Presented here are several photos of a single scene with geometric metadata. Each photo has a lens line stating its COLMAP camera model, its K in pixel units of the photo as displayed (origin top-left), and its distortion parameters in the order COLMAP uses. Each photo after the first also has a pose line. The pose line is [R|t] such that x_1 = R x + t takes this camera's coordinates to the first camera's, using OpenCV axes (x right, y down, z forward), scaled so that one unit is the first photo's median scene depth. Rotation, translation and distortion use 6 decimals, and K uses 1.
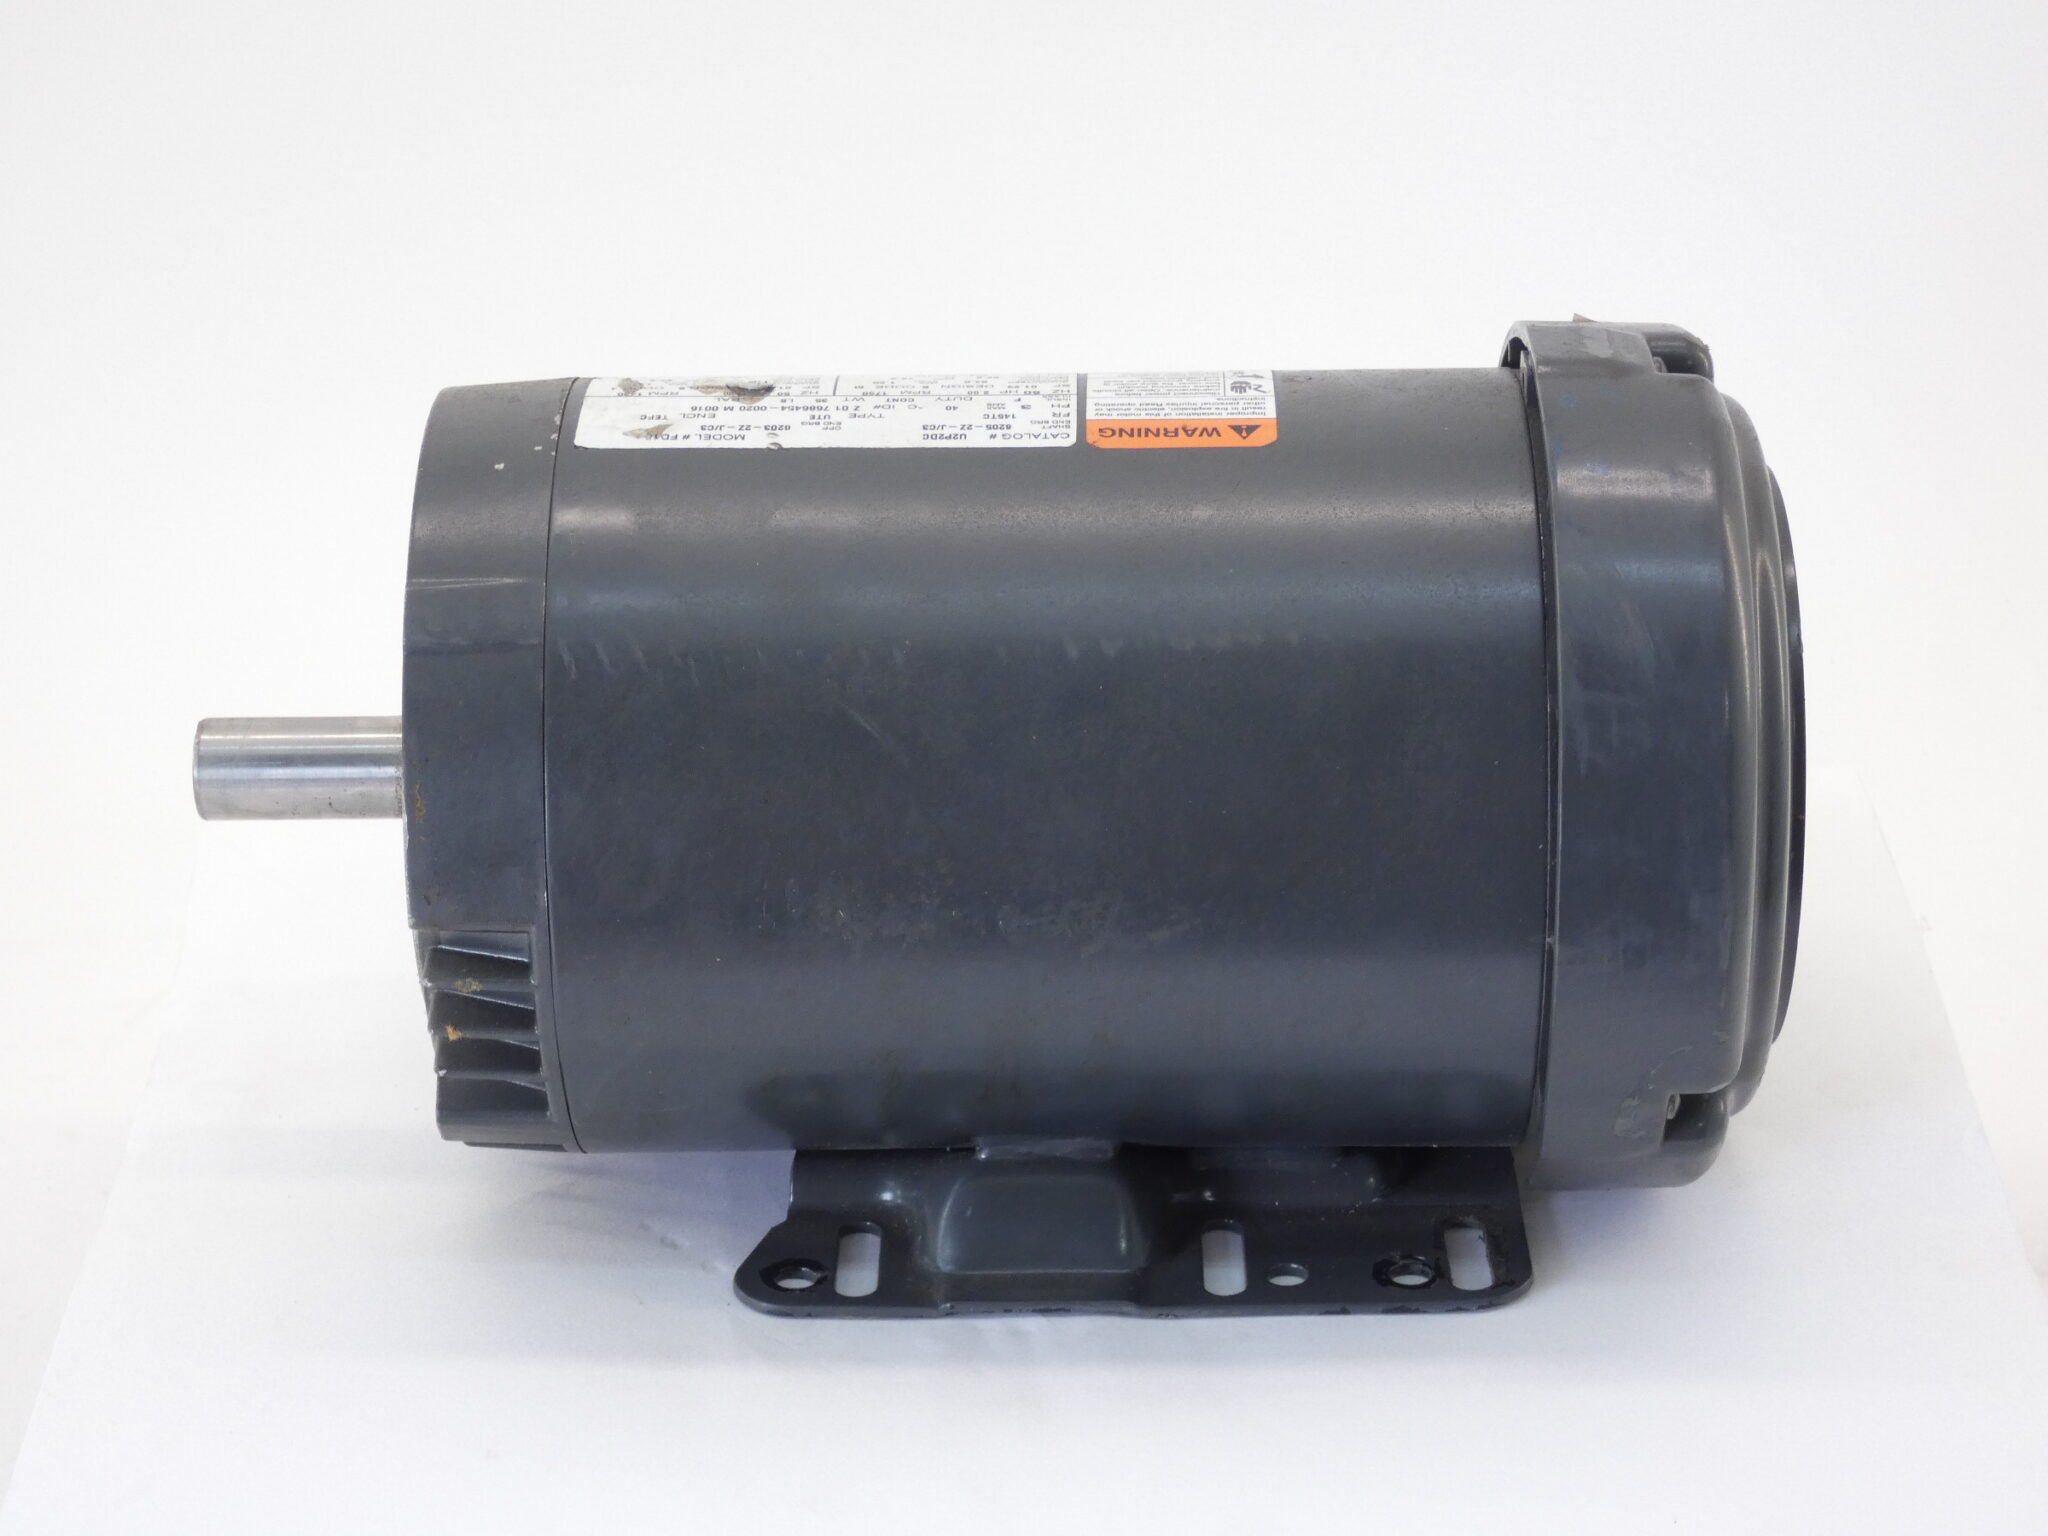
lens RADIAL K [[4582.2, 0, 1024.2], [0, 4582.2, 757.2], [0, 0, 1]] dist [0.524562, 0.000000]
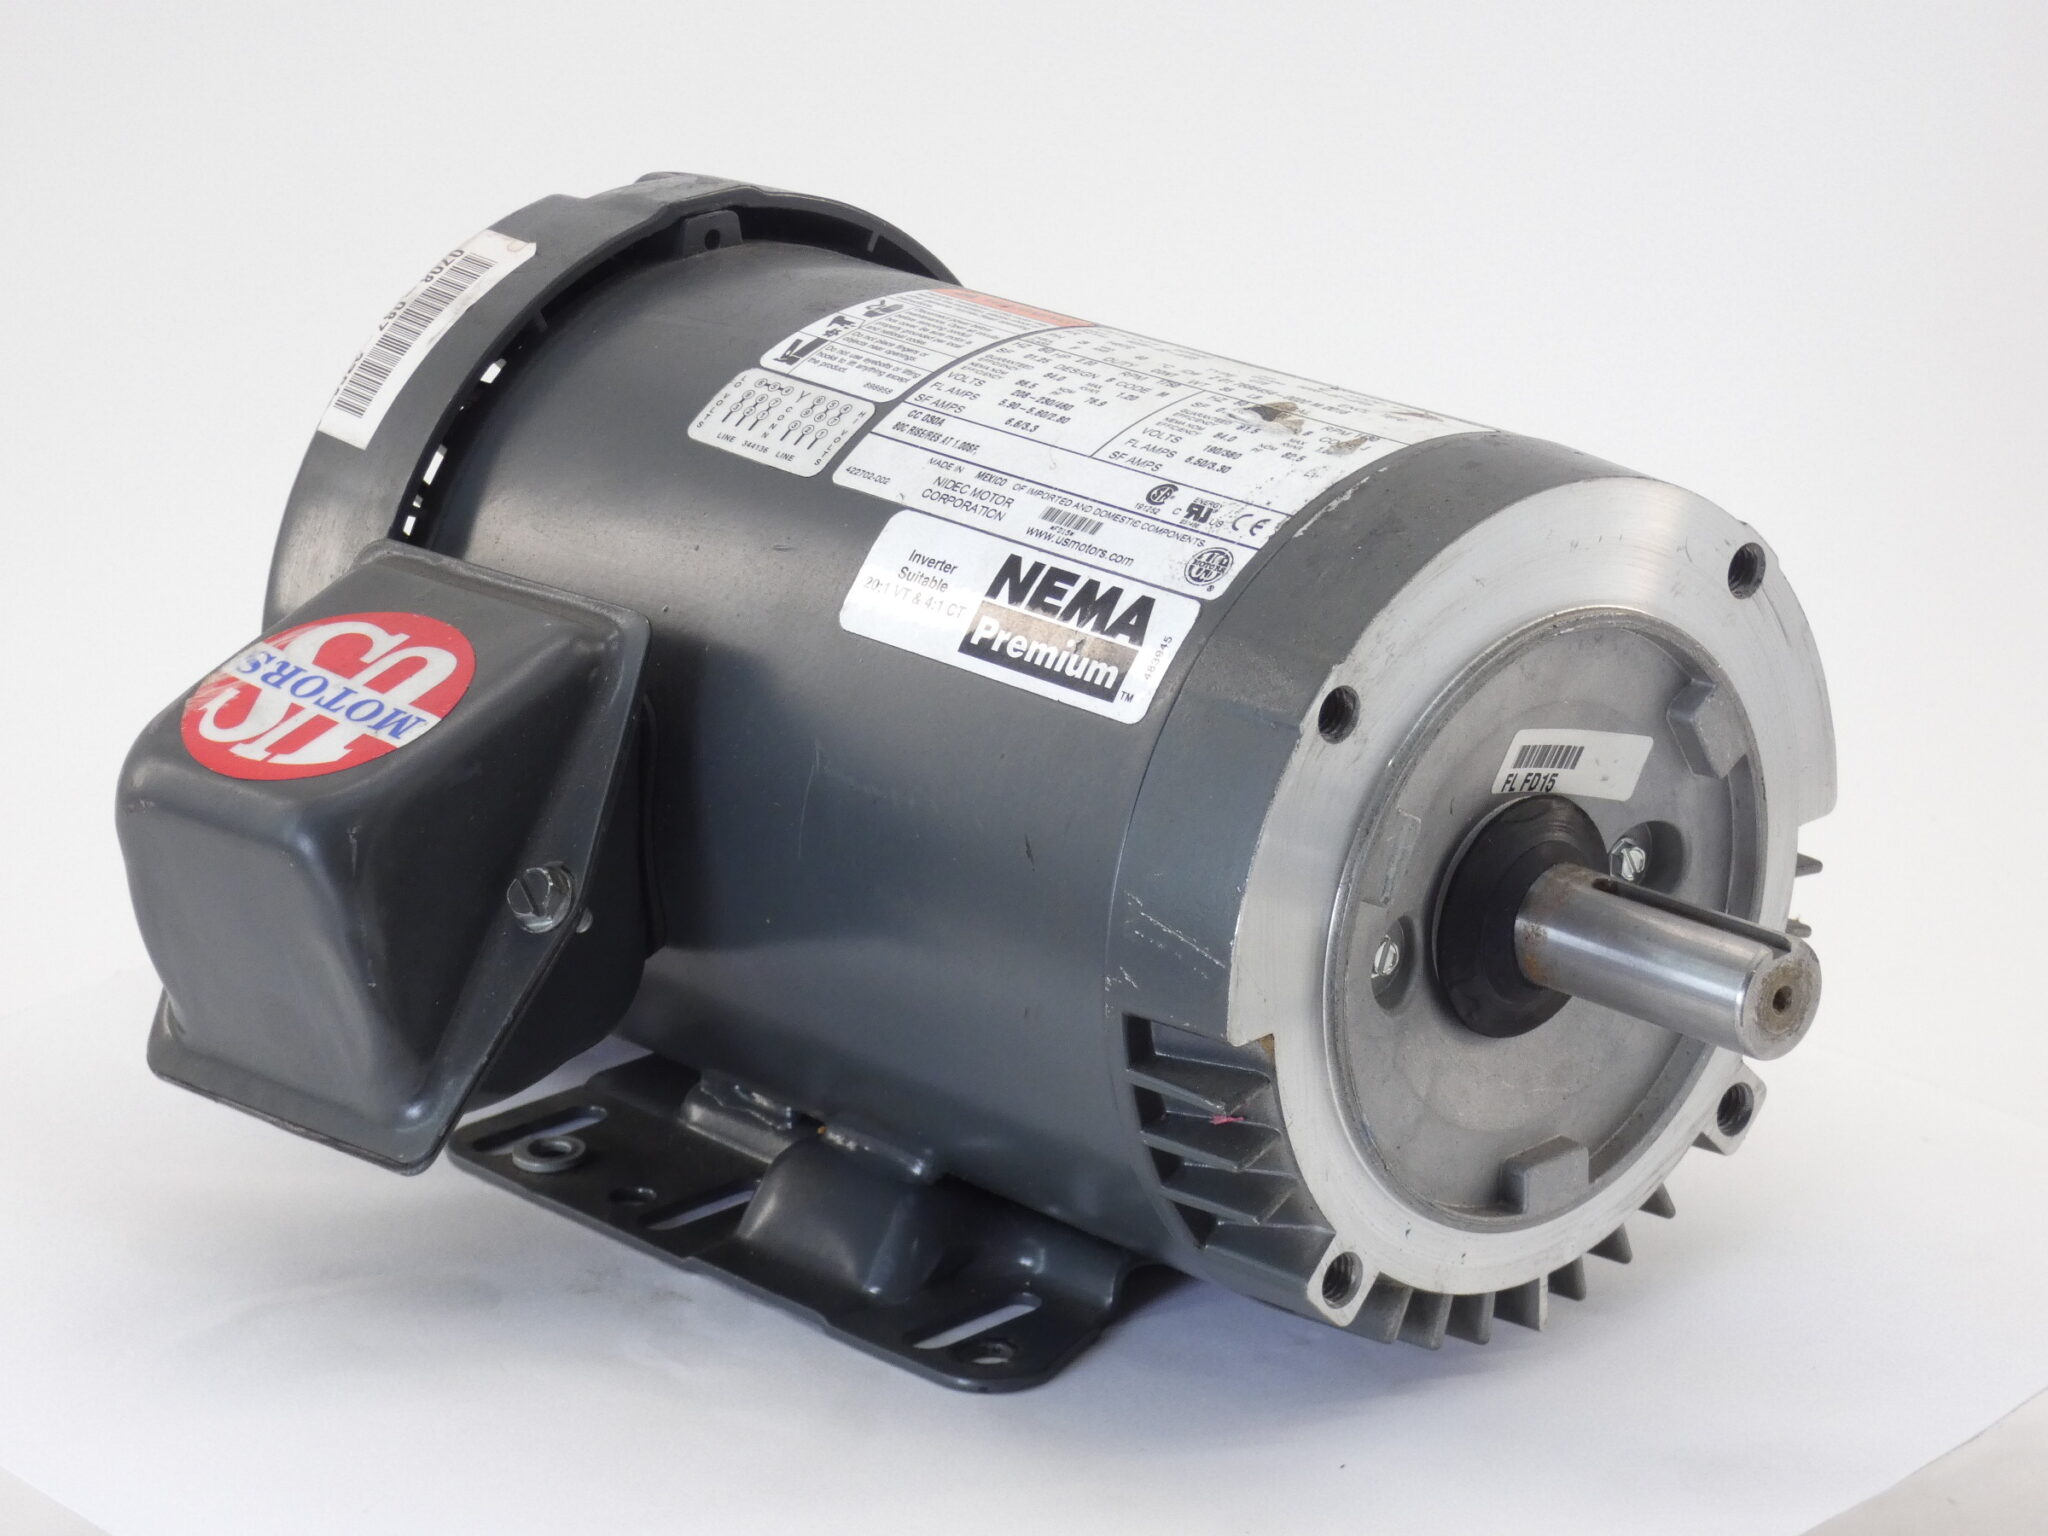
lens RADIAL K [[6014.9, 0, 1037.9], [0, 6014.9, 781.6], [0, 0, 1]] dist [0.658344, 0.000000]
pose [[-0.692426, -0.224491, 0.685675, -0.840371], [0.323750, 0.752633, 0.573350, -0.705090], [-0.644773, 0.618989, -0.448464, 1.603586]]
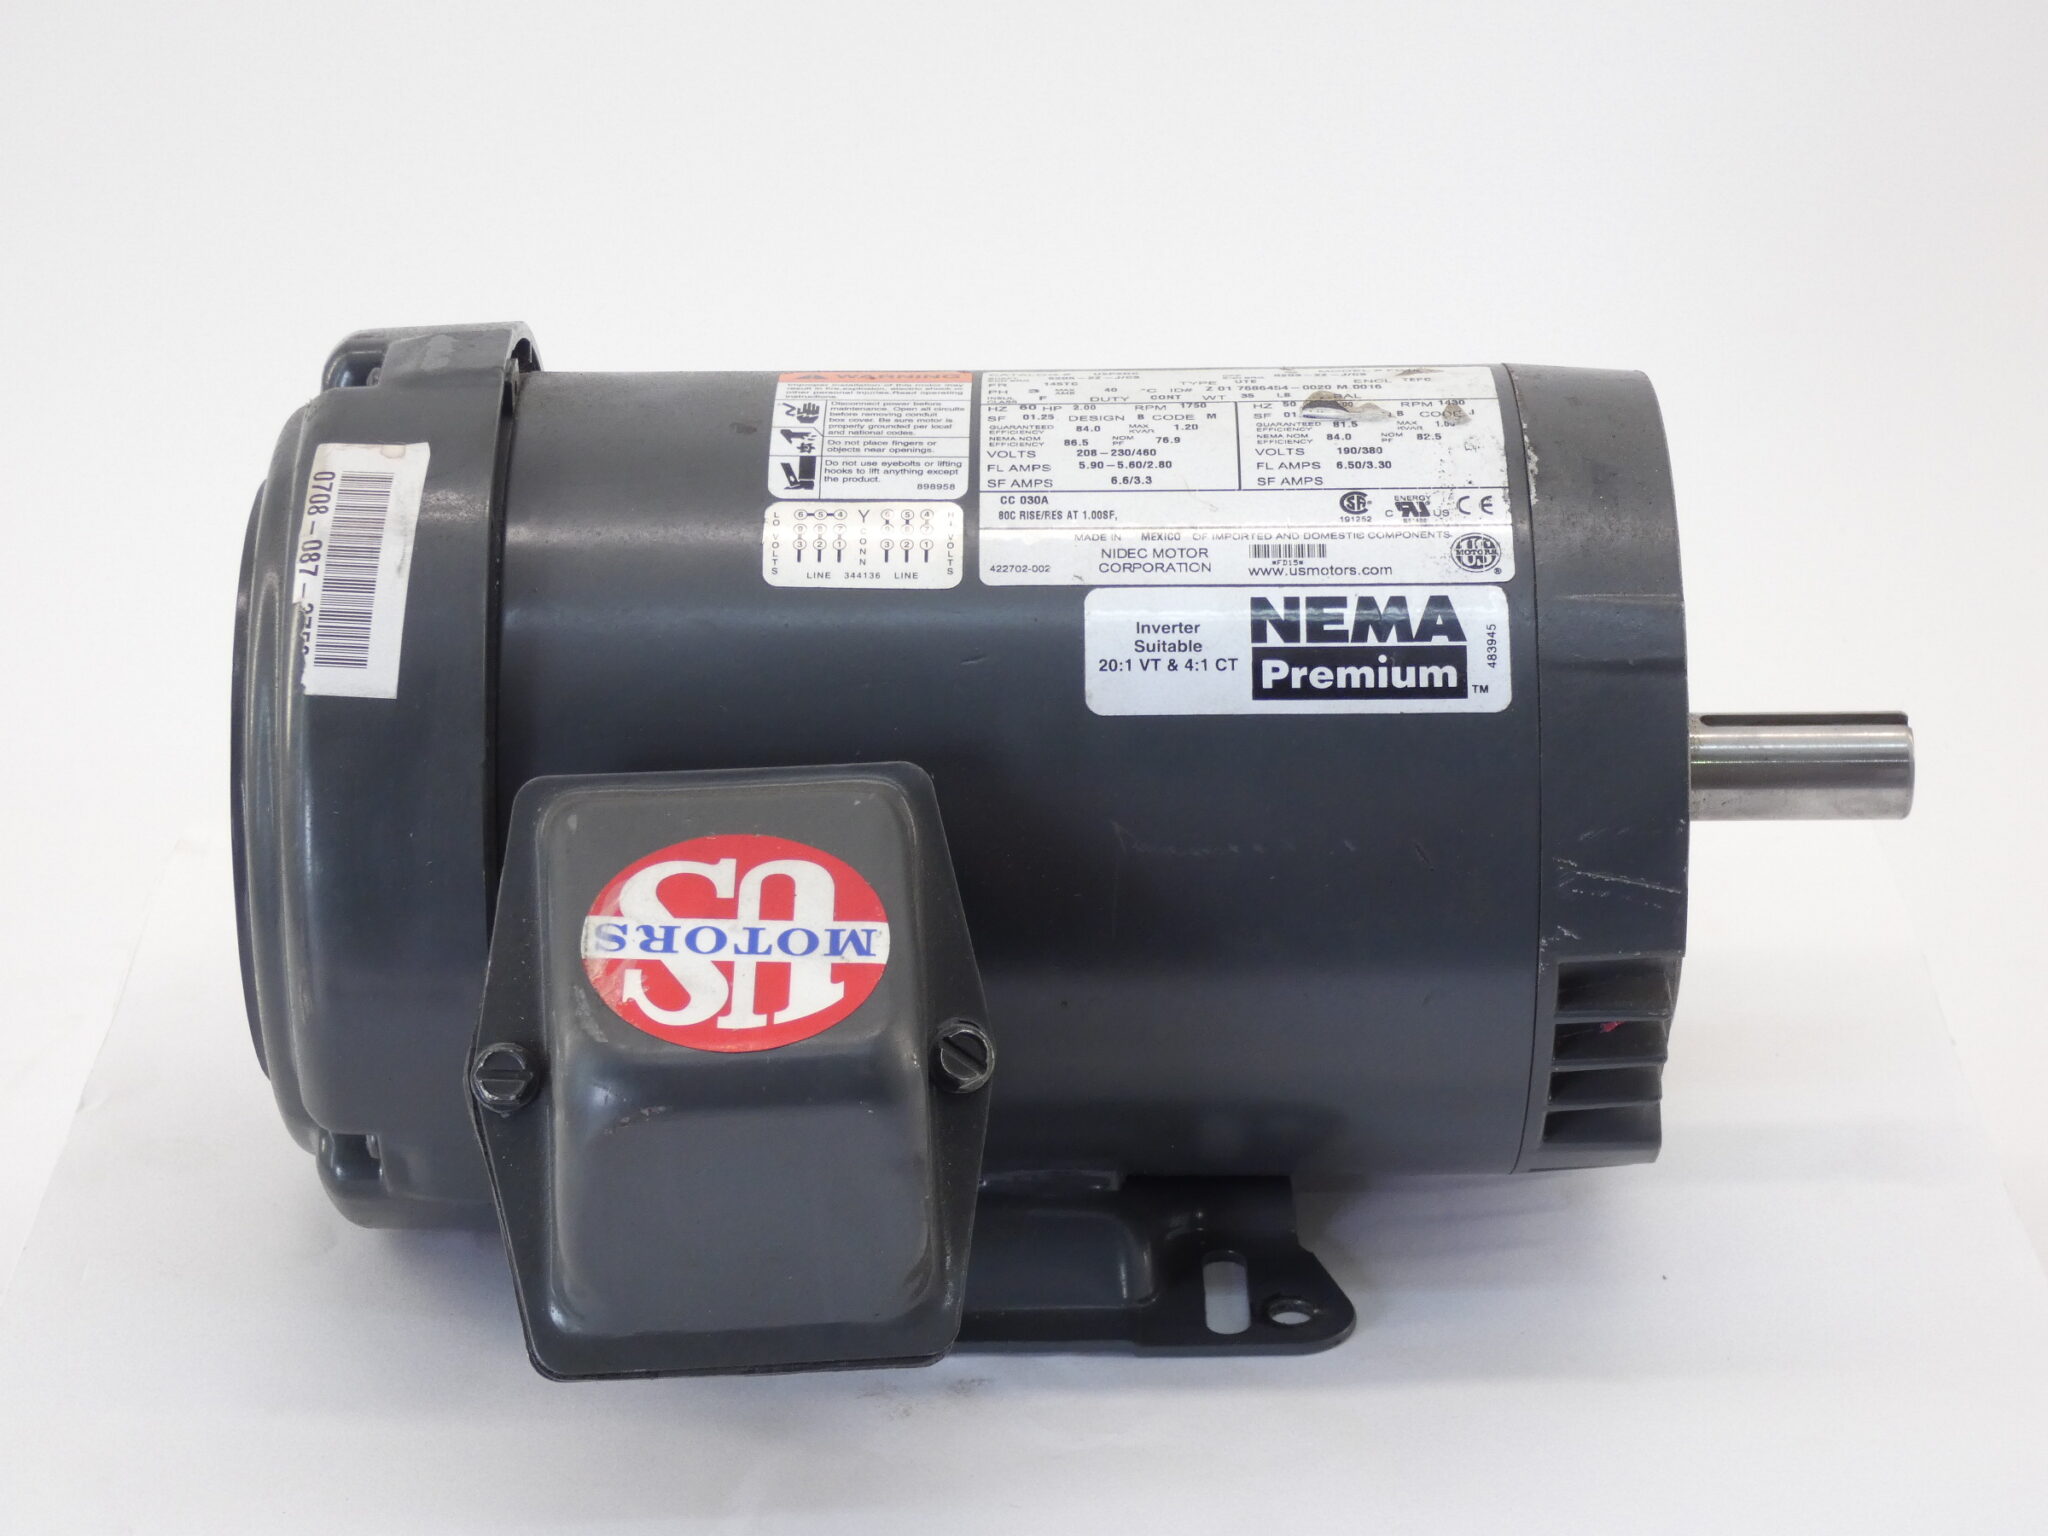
lens RADIAL K [[4940.9, 0, 1011.7], [0, 4940.9, 766.1], [0, 0, 1]] dist [0.876928, 0.000000]
pose [[-0.999759, 0.021178, 0.005716, 0.000759], [0.017742, 0.627463, 0.778444, -0.841936], [0.012899, 0.778358, -0.627688, 1.721050]]
